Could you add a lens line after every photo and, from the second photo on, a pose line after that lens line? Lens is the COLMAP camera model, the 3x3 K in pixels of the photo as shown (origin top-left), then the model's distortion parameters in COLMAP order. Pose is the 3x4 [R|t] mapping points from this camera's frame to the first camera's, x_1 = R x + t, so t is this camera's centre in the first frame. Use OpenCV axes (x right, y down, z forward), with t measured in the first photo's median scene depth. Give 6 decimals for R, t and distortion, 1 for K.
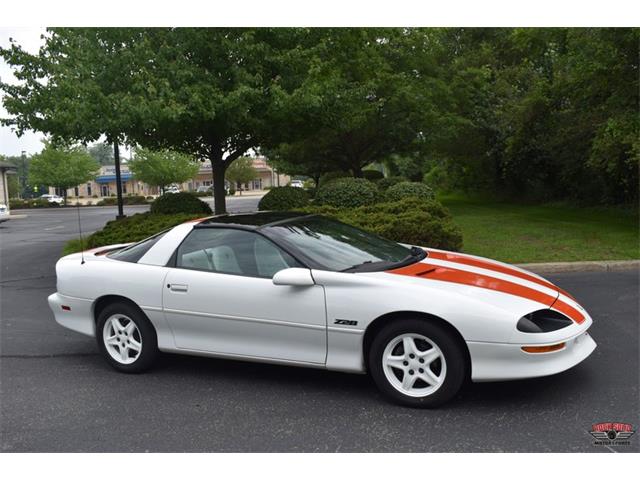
lens RADIAL K [[578.5, 0, 316.5], [0, 578.5, 236.0], [0, 0, 1]] dist [-0.095027, 0.028911]
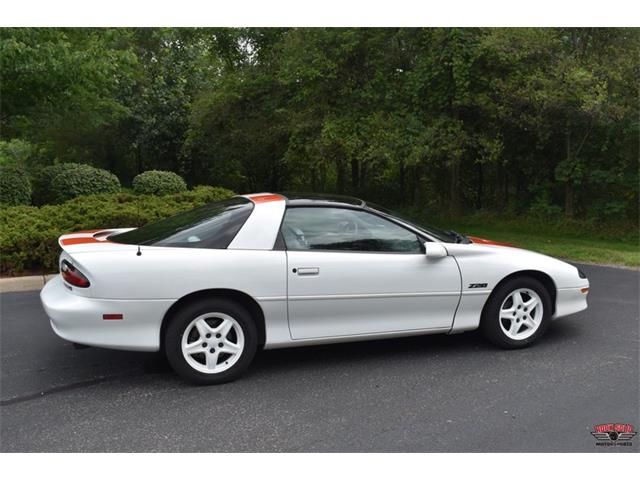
lens RADIAL K [[629.9, 0, 315.1], [0, 629.9, 238.2], [0, 0, 1]] dist [-0.082060, 0.000000]
pose [[0.728617, -0.028064, 0.684346, -0.840500], [0.028324, 0.999540, 0.010833, 0.024942], [-0.684336, 0.011491, 0.729076, 0.244054]]
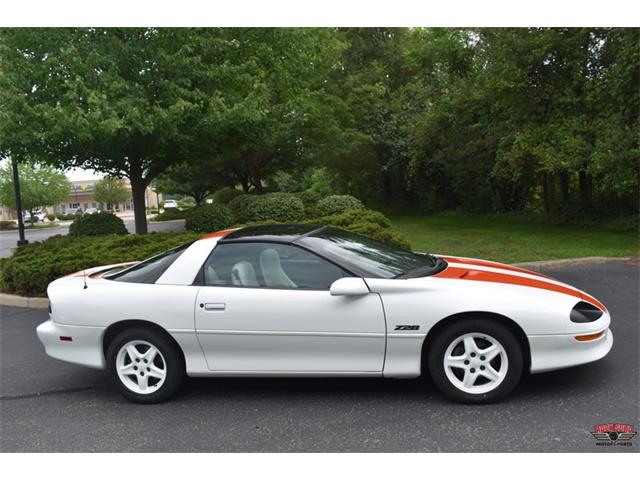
lens RADIAL K [[578.5, 0, 316.4], [0, 578.5, 239.1], [0, 0, 1]] dist [-0.095027, 0.028911]
pose [[0.974585, -0.040520, 0.220322, -0.258275], [0.045950, 0.998752, -0.019575, 0.004873], [-0.219253, 0.029202, 0.975231, 0.032374]]
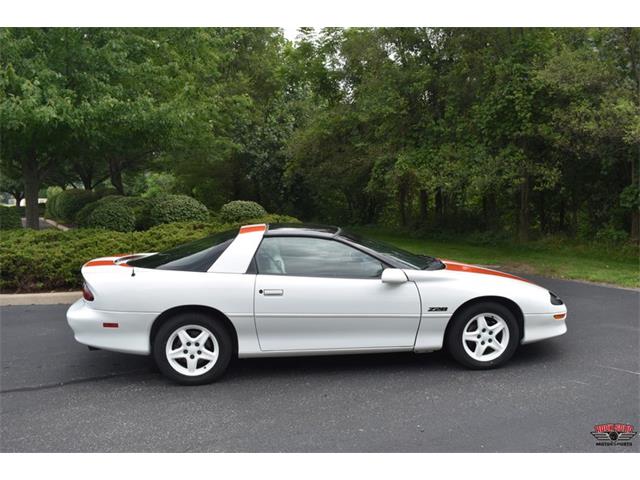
lens RADIAL K [[578.5, 0, 315.5], [0, 578.5, 246.4], [0, 0, 1]] dist [-0.095027, 0.028911]
pose [[0.858645, -0.008511, 0.512500, -0.659494], [0.018517, 0.999725, -0.014421, 0.020209], [-0.512236, 0.021873, 0.858566, 0.043253]]
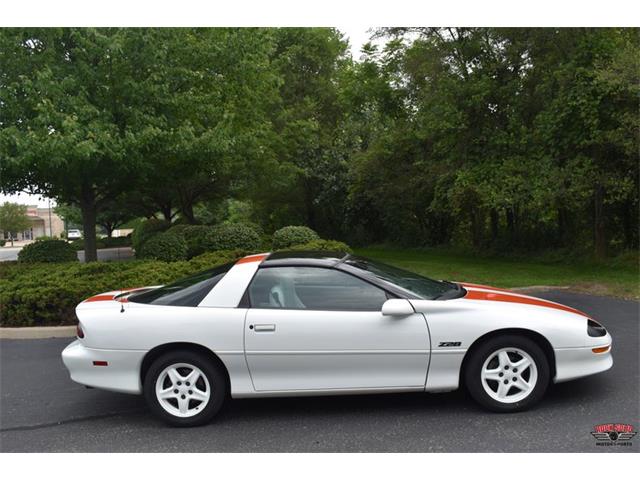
lens RADIAL K [[578.5, 0, 316.4], [0, 578.5, 242.9], [0, 0, 1]] dist [-0.095027, 0.028911]
pose [[0.925937, -0.016096, 0.377334, -0.484050], [0.042953, 0.997097, -0.062869, 0.010402], [-0.375227, 0.074421, 0.923941, 0.045873]]
